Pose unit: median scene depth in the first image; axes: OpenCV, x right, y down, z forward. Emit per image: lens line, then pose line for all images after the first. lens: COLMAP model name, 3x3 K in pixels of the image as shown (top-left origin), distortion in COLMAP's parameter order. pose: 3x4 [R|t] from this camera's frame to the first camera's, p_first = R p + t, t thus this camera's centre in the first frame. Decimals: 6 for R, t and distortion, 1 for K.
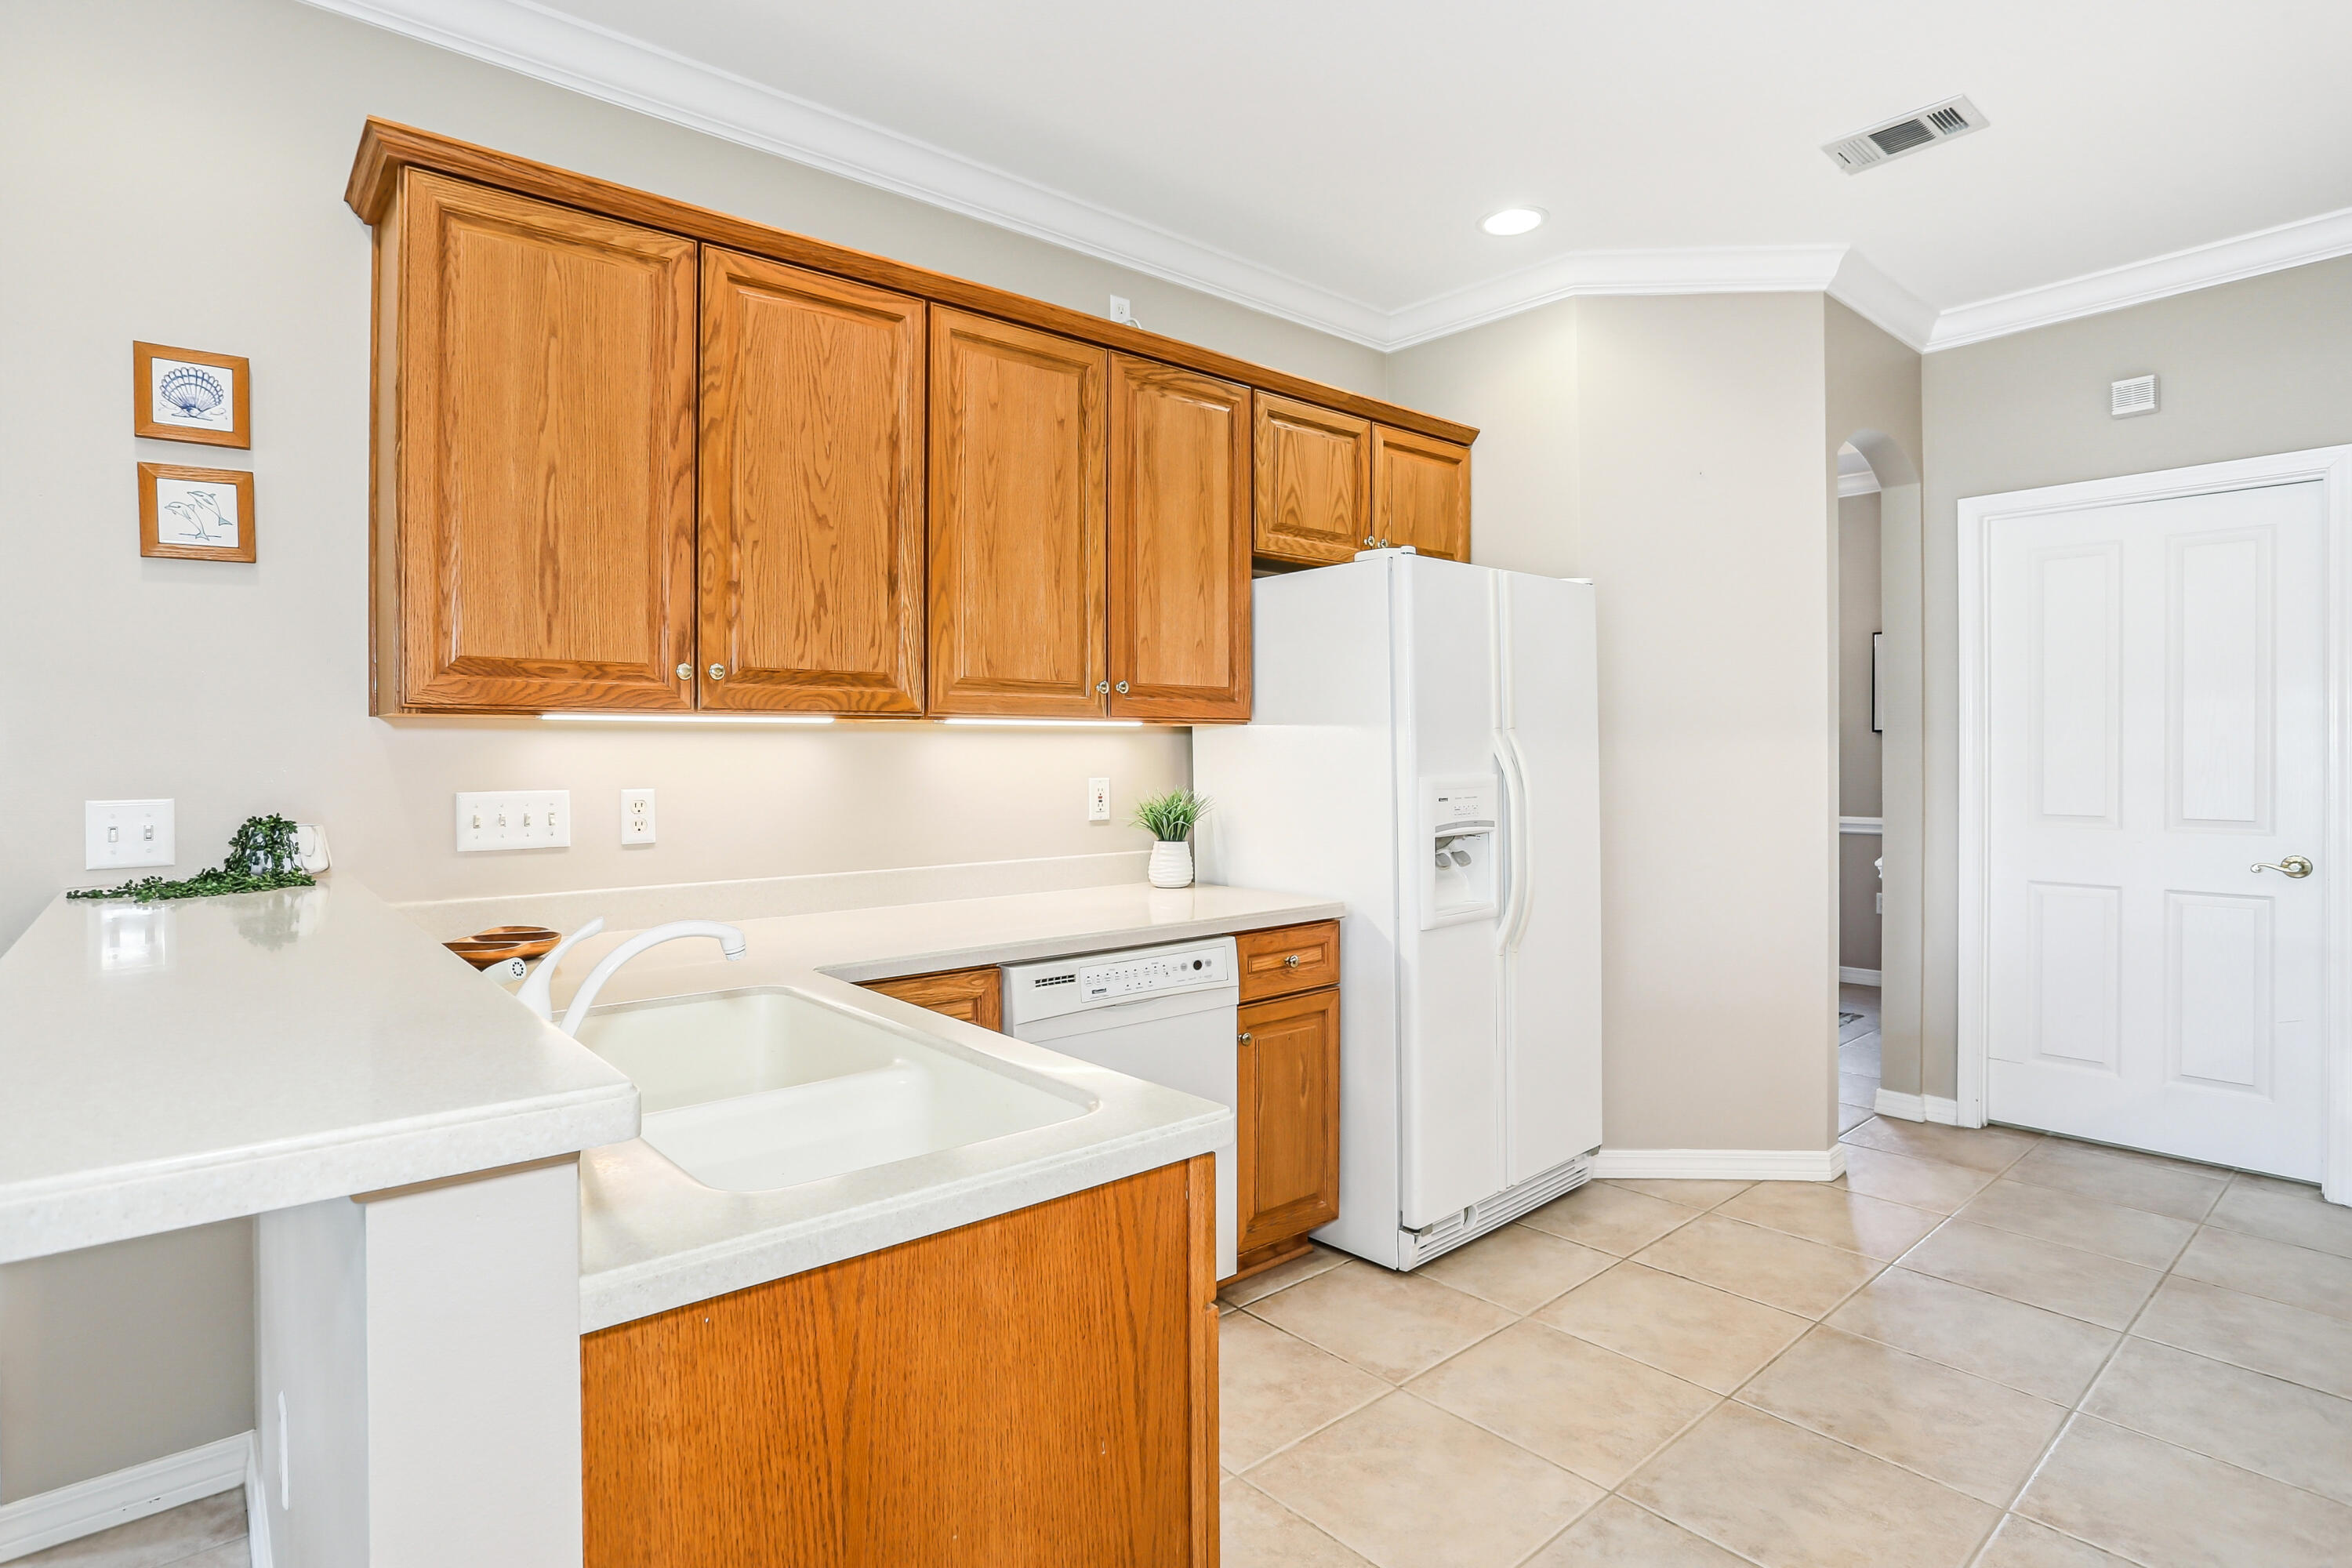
lens RADIAL K [[1150.7, 0, 1118.1], [0, 1150.7, 765.1], [0, 0, 1]] dist [-0.038811, 0.009503]
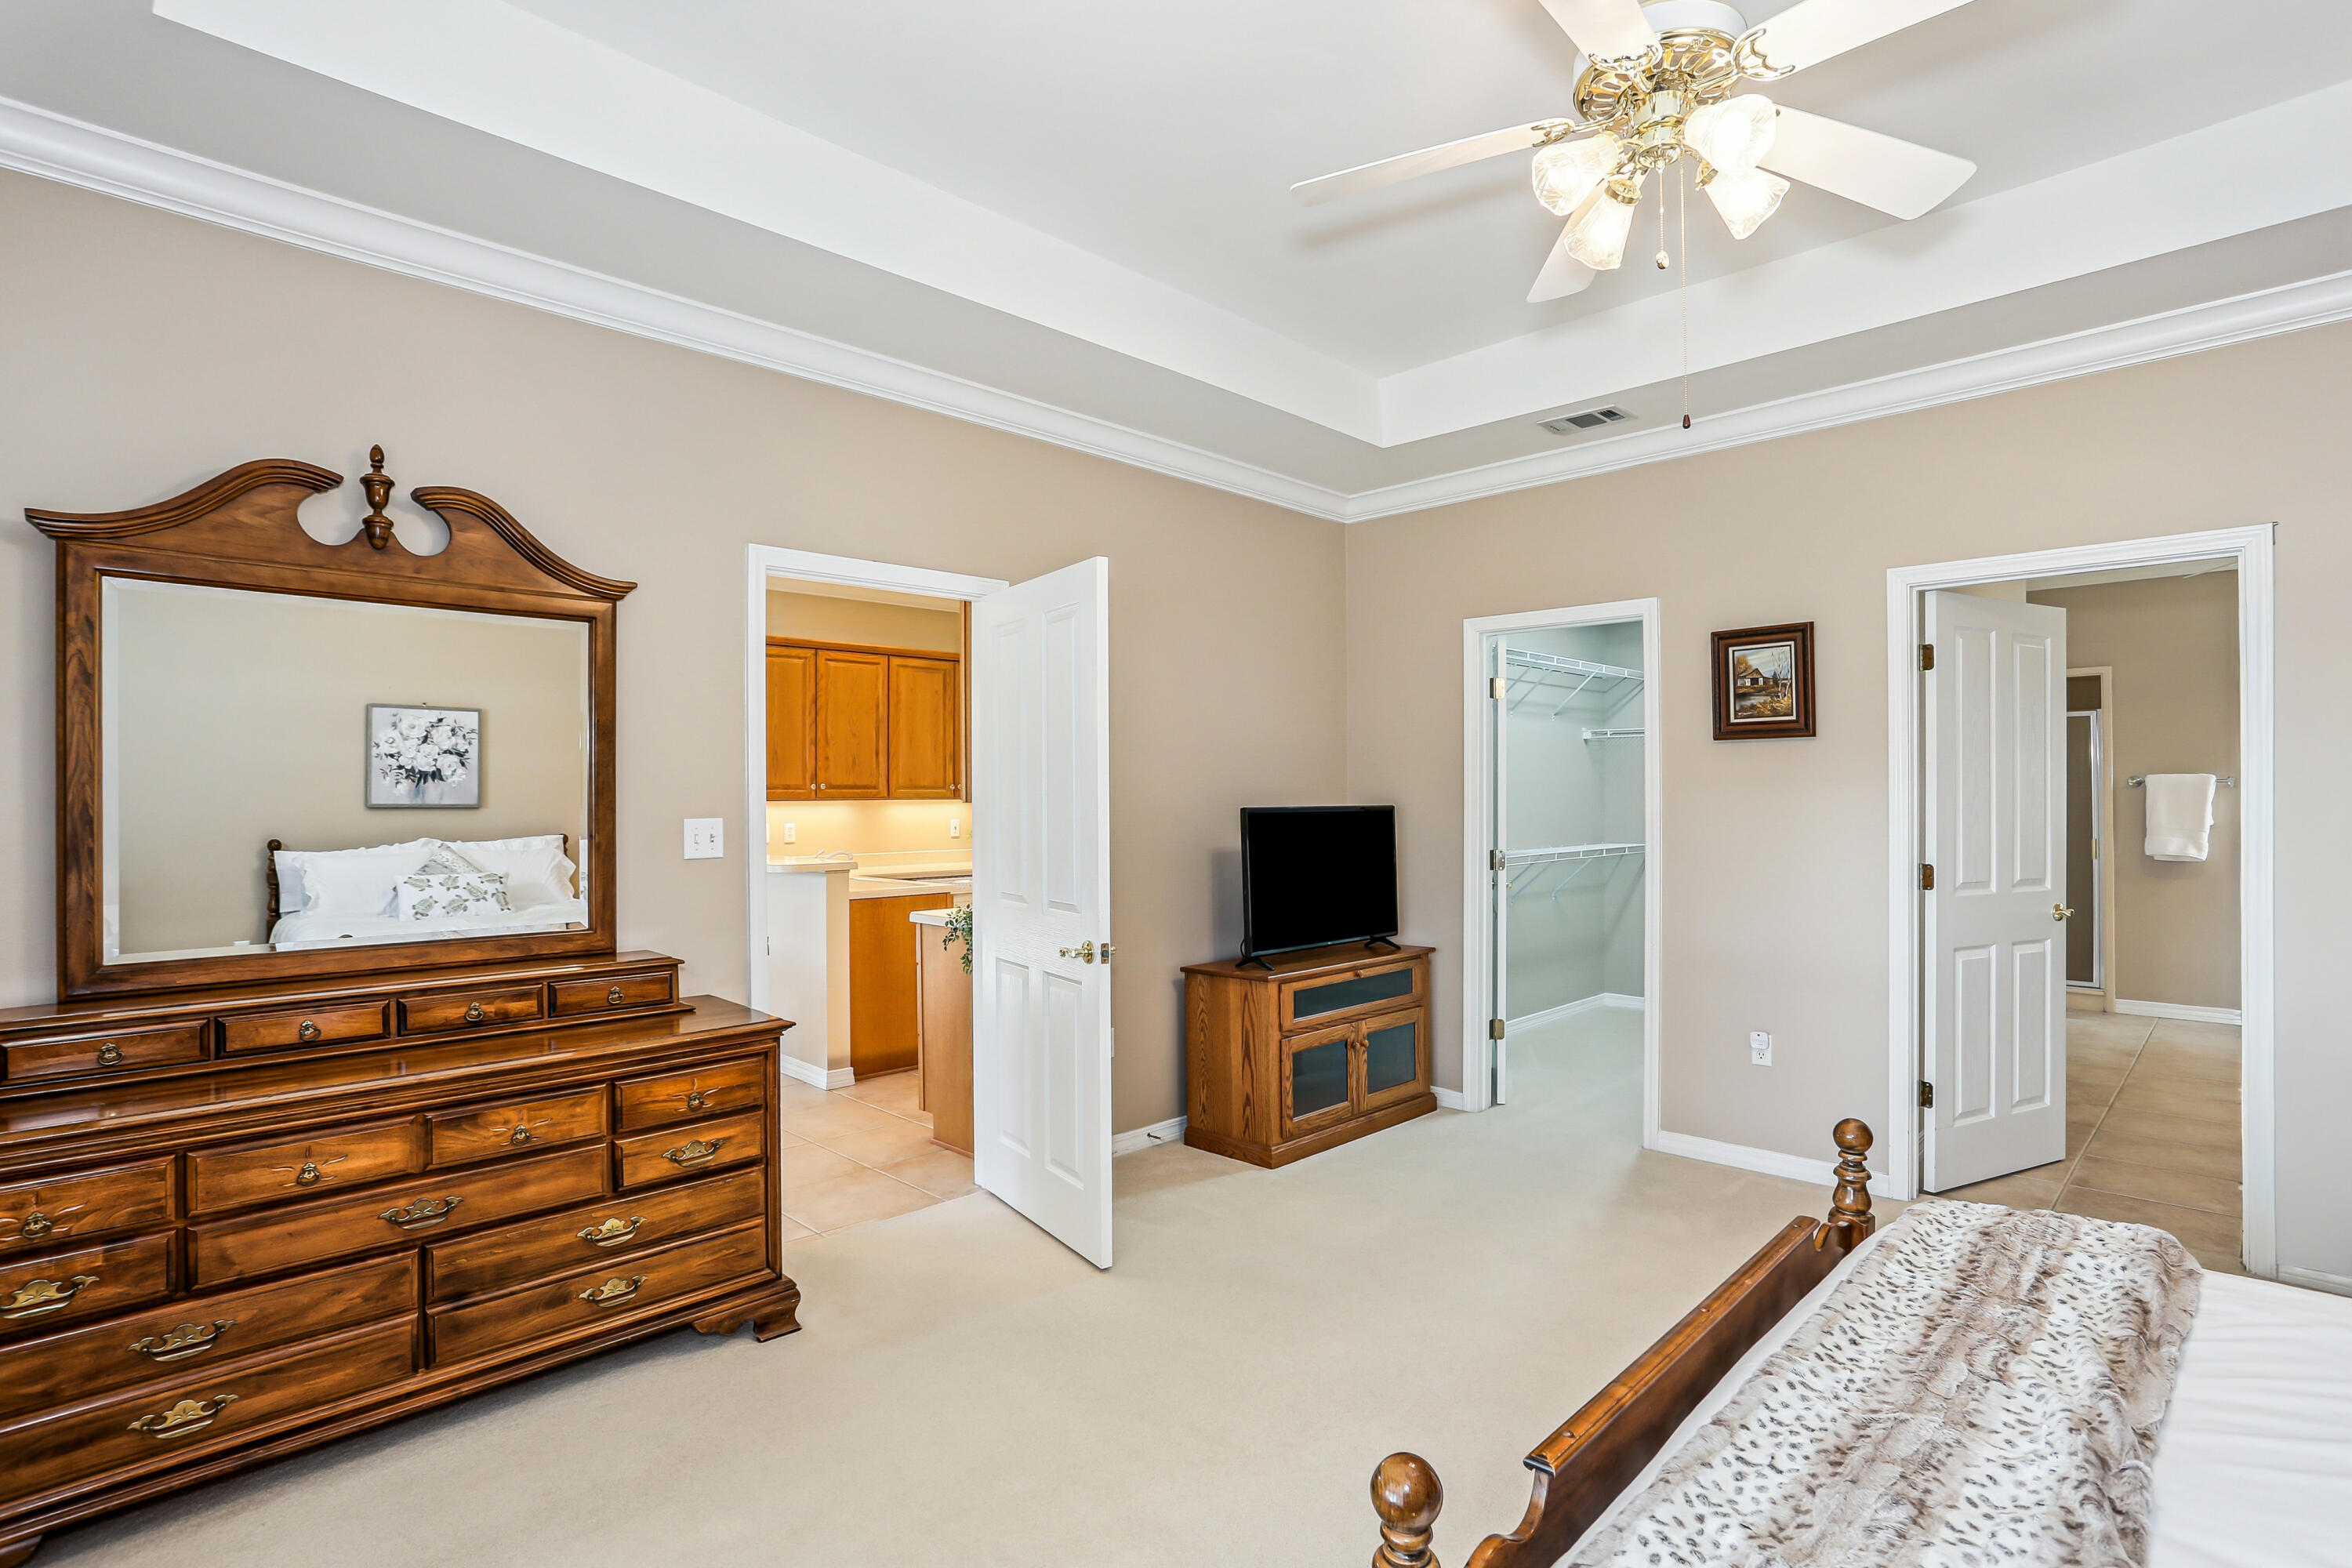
lens RADIAL K [[1150.7, 0, 1159.3], [0, 1150.7, 794.6], [0, 0, 1]] dist [-0.038811, 0.009503]
pose [[0.995455, -0.003261, 0.095181, 0.237008], [0.003642, 0.999986, -0.003822, -0.038519], [-0.095167, 0.004151, 0.995453, -1.946699]]
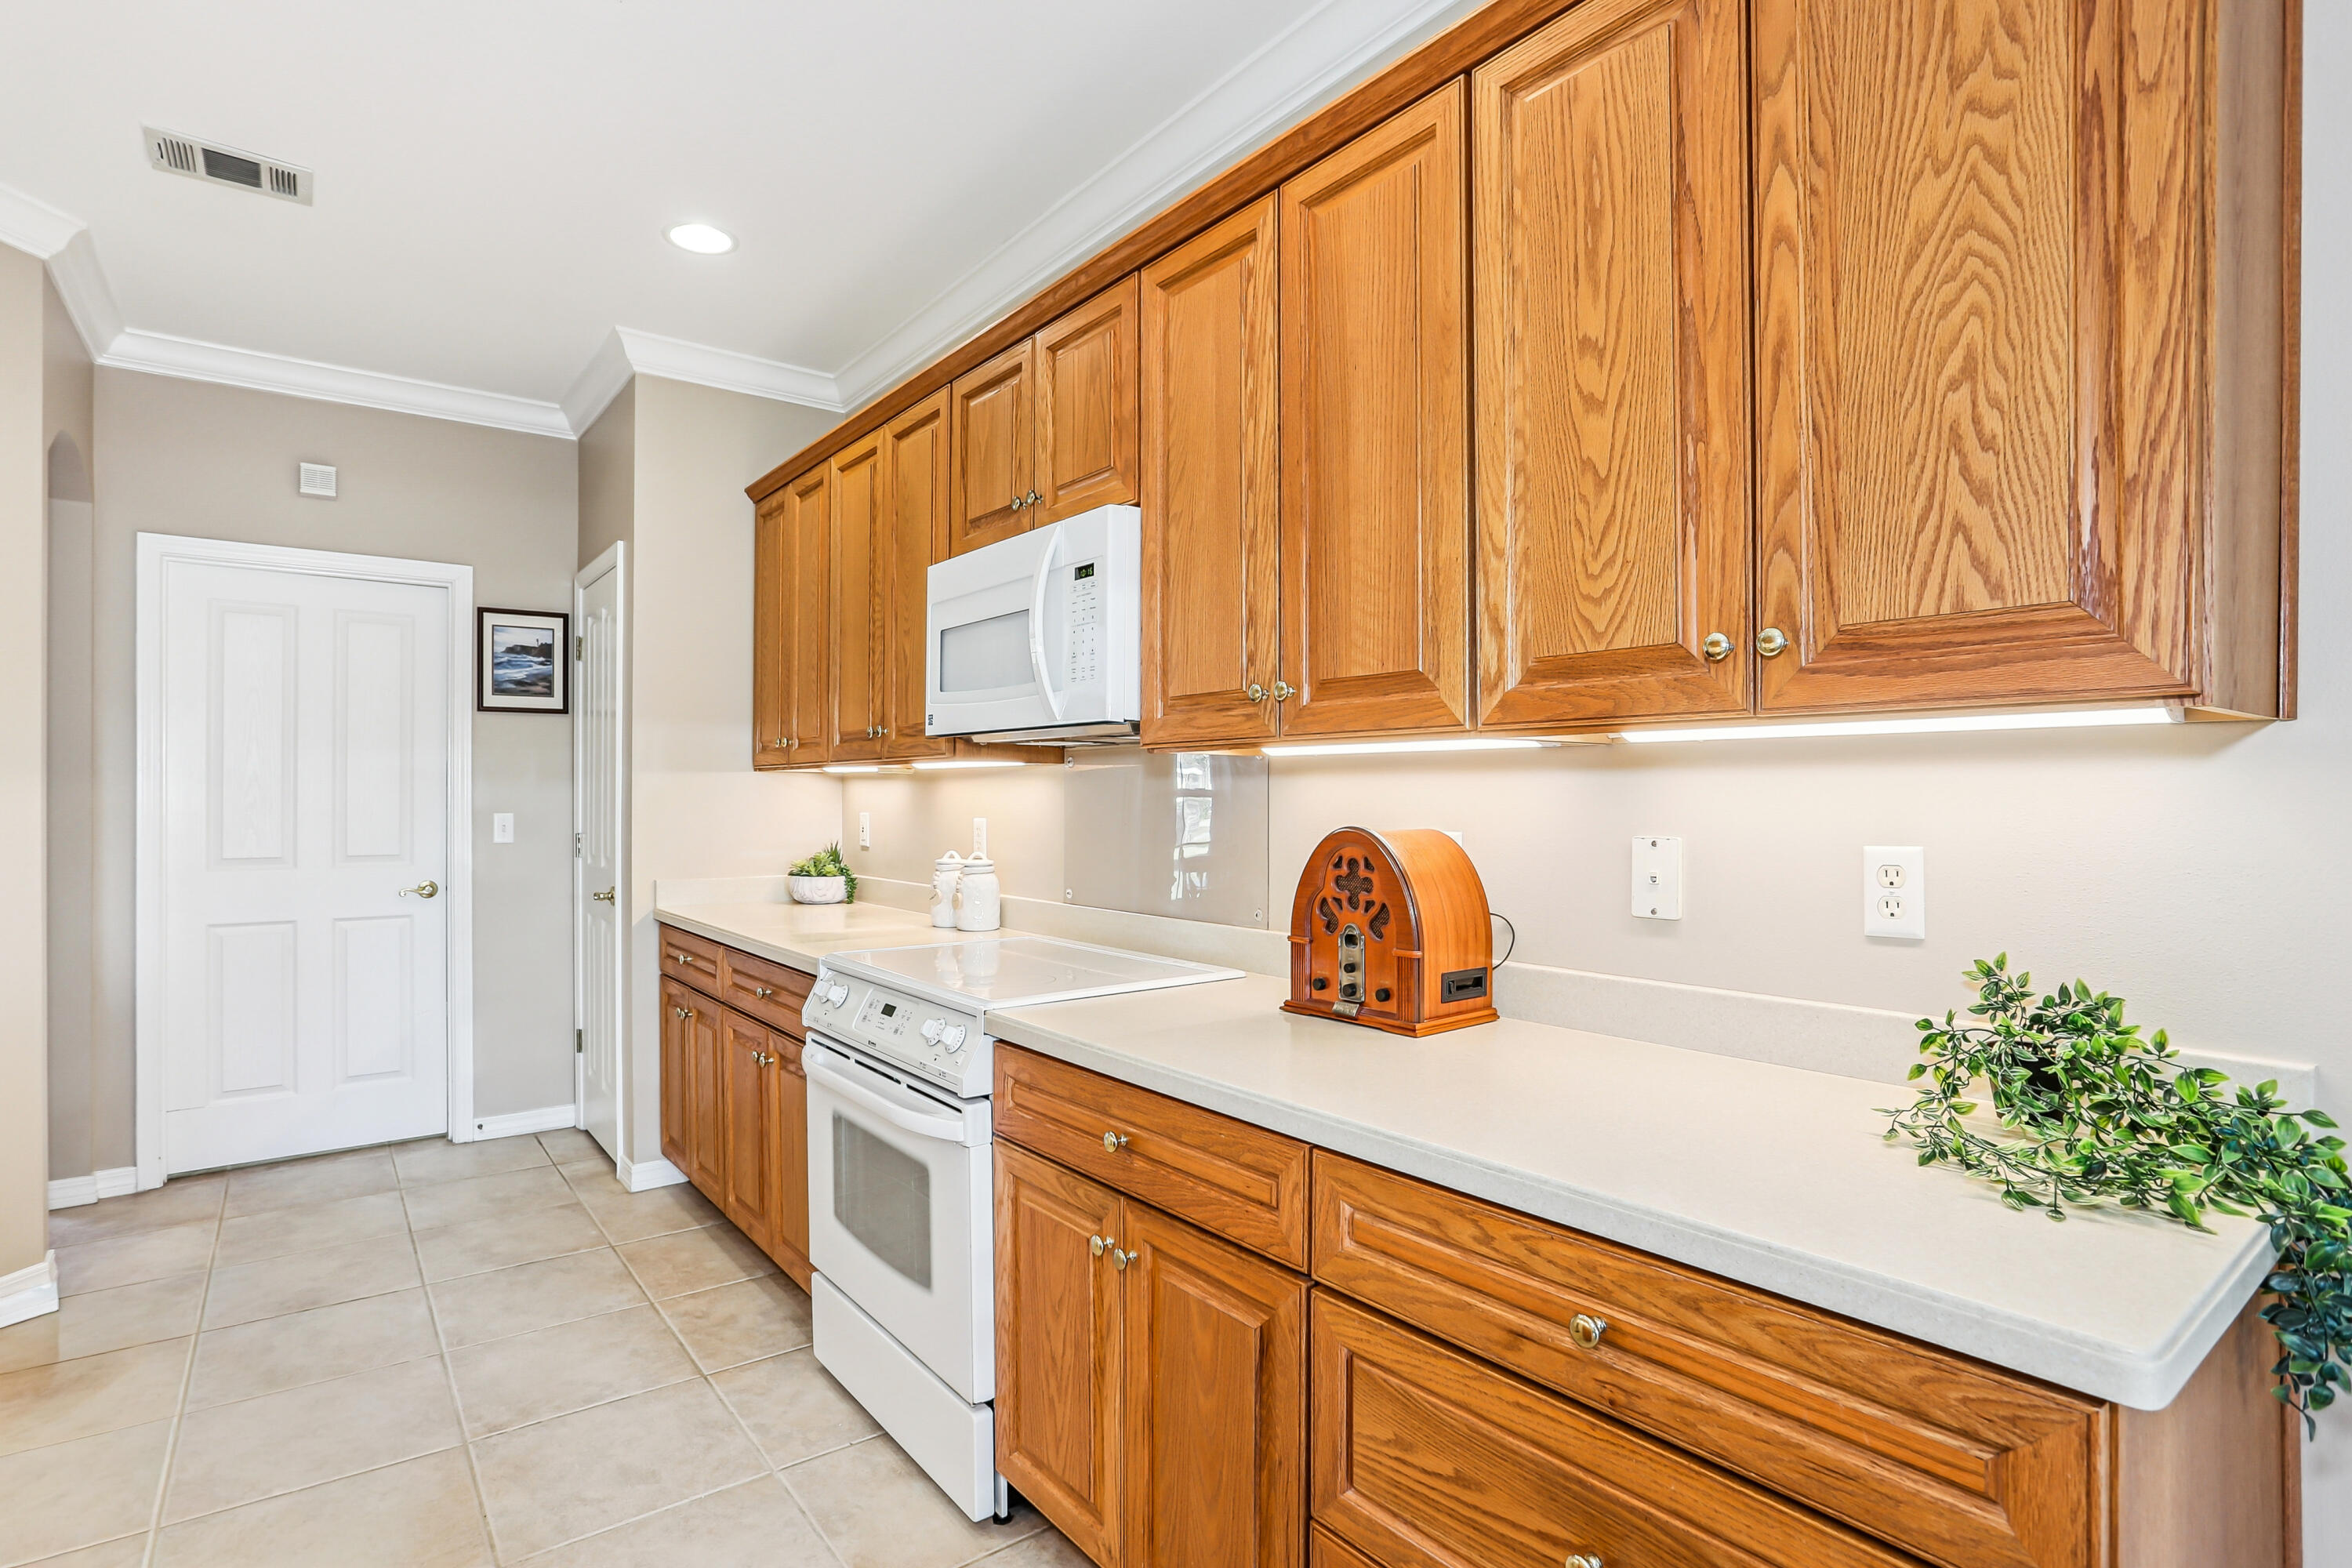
lens RADIAL K [[1150.7, 0, 1171.6], [0, 1150.7, 806.8], [0, 0, 1]] dist [-0.038811, 0.009503]
pose [[0.008871, -0.004377, 0.999951, -0.251549], [0.011438, 0.999925, 0.004276, 0.003016], [-0.999895, 0.011399, 0.008920, 0.162980]]
